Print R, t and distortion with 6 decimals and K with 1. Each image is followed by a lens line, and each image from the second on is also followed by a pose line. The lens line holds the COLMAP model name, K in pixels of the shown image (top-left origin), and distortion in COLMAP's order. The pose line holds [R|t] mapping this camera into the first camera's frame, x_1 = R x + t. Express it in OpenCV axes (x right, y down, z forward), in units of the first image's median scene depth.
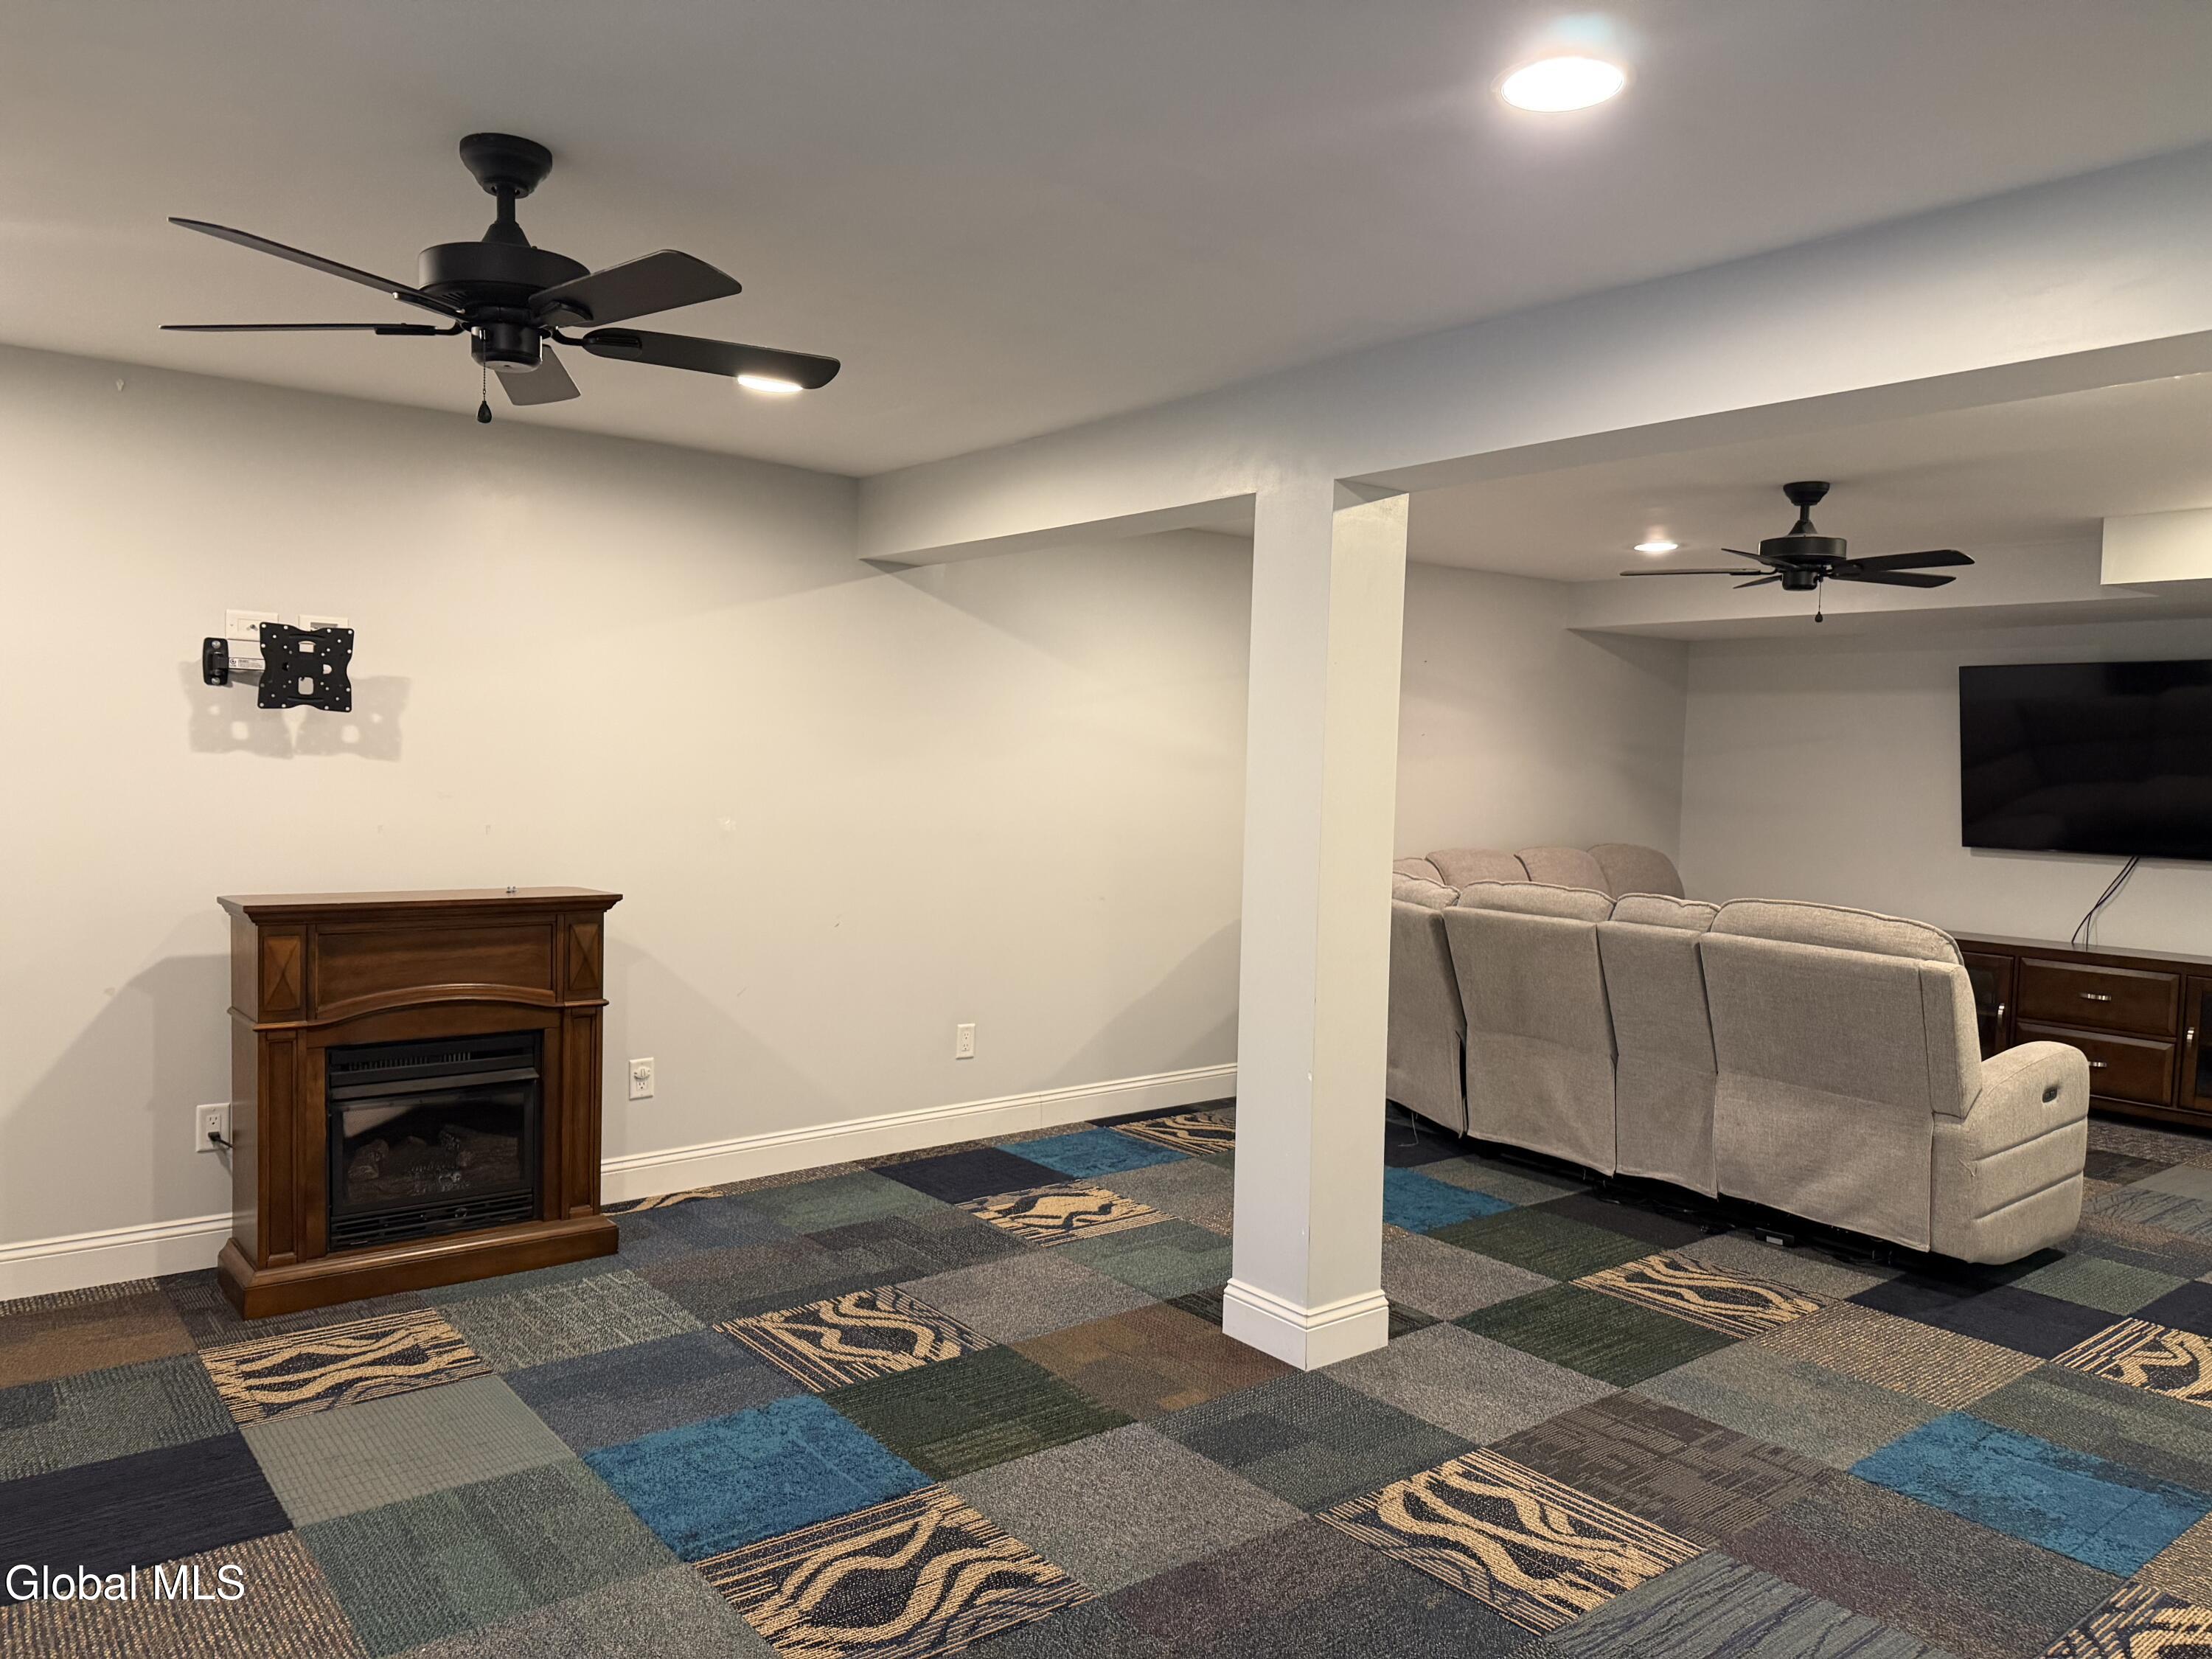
lens RADIAL K [[1606.0, 0, 1108.5], [0, 1606.0, 806.9], [0, 0, 1]] dist [0.135802, -0.108423]
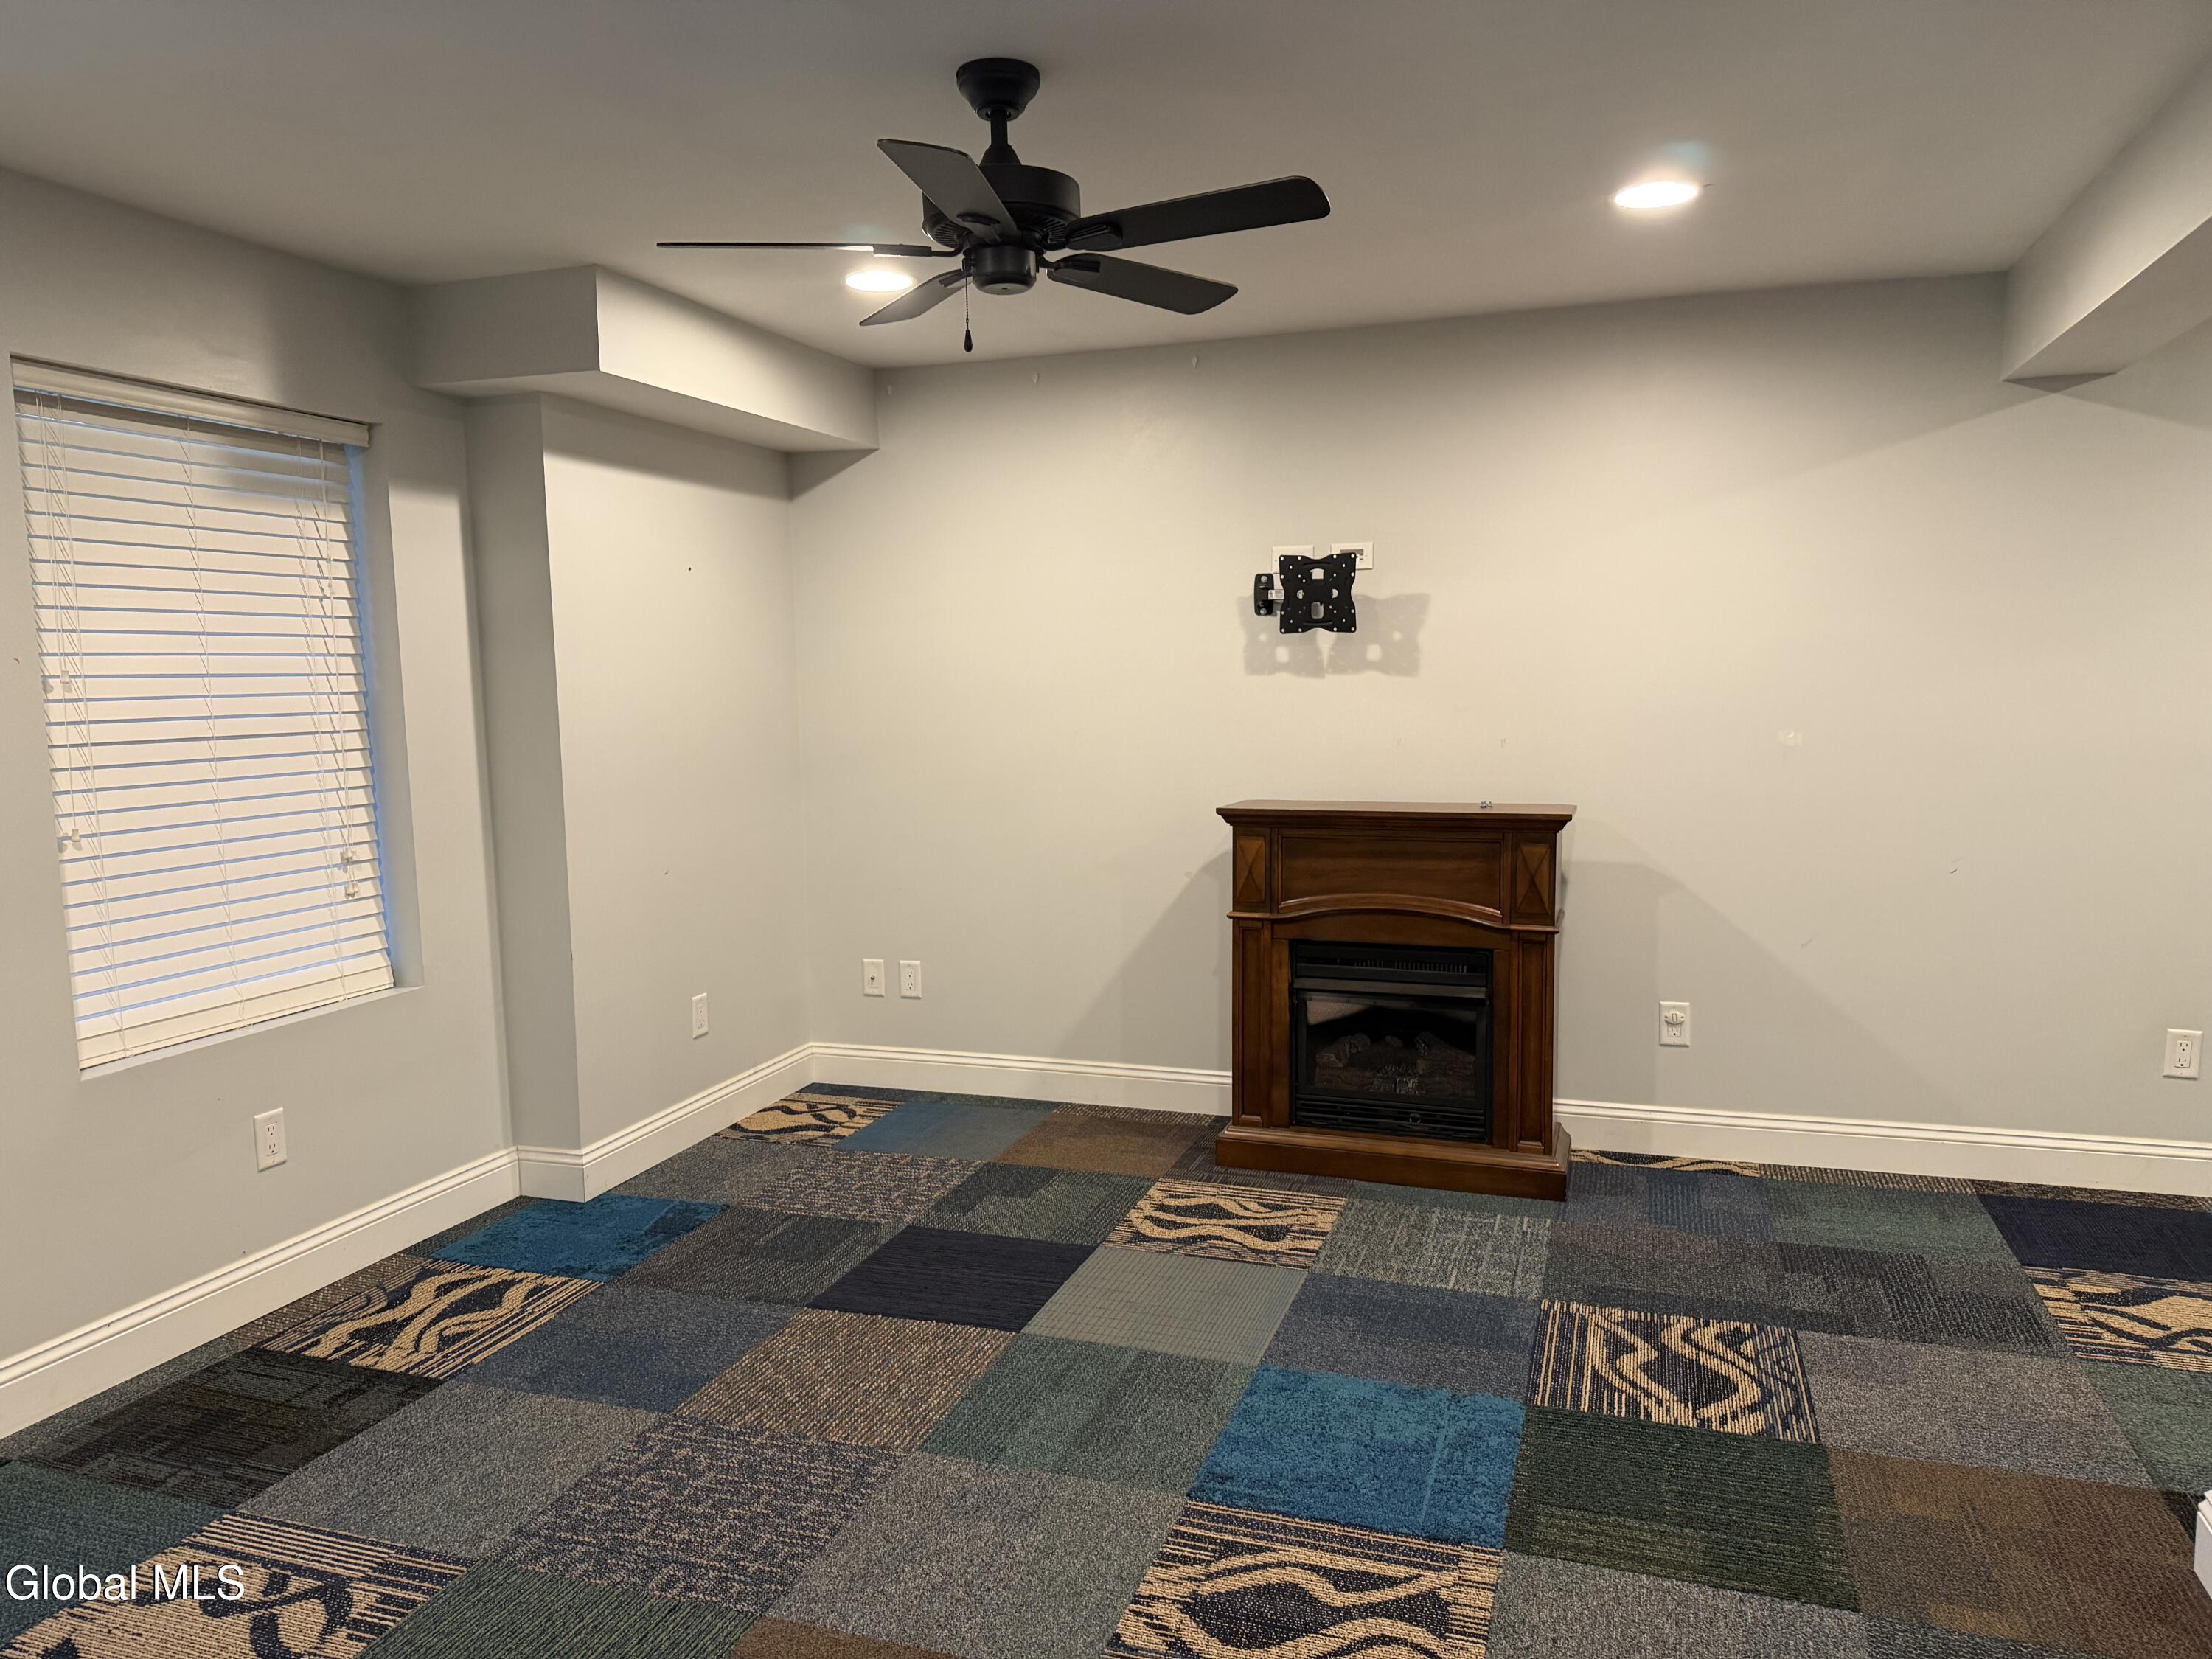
lens RADIAL K [[1606.0, 0, 1108.5], [0, 1606.0, 806.9], [0, 0, 1]] dist [0.135802, -0.108423]
pose [[0.546270, 0.037609, -0.836764, 0.349123], [0.003014, 0.998897, 0.046863, 0.006409], [0.837604, -0.028122, 0.545554, 0.309789]]
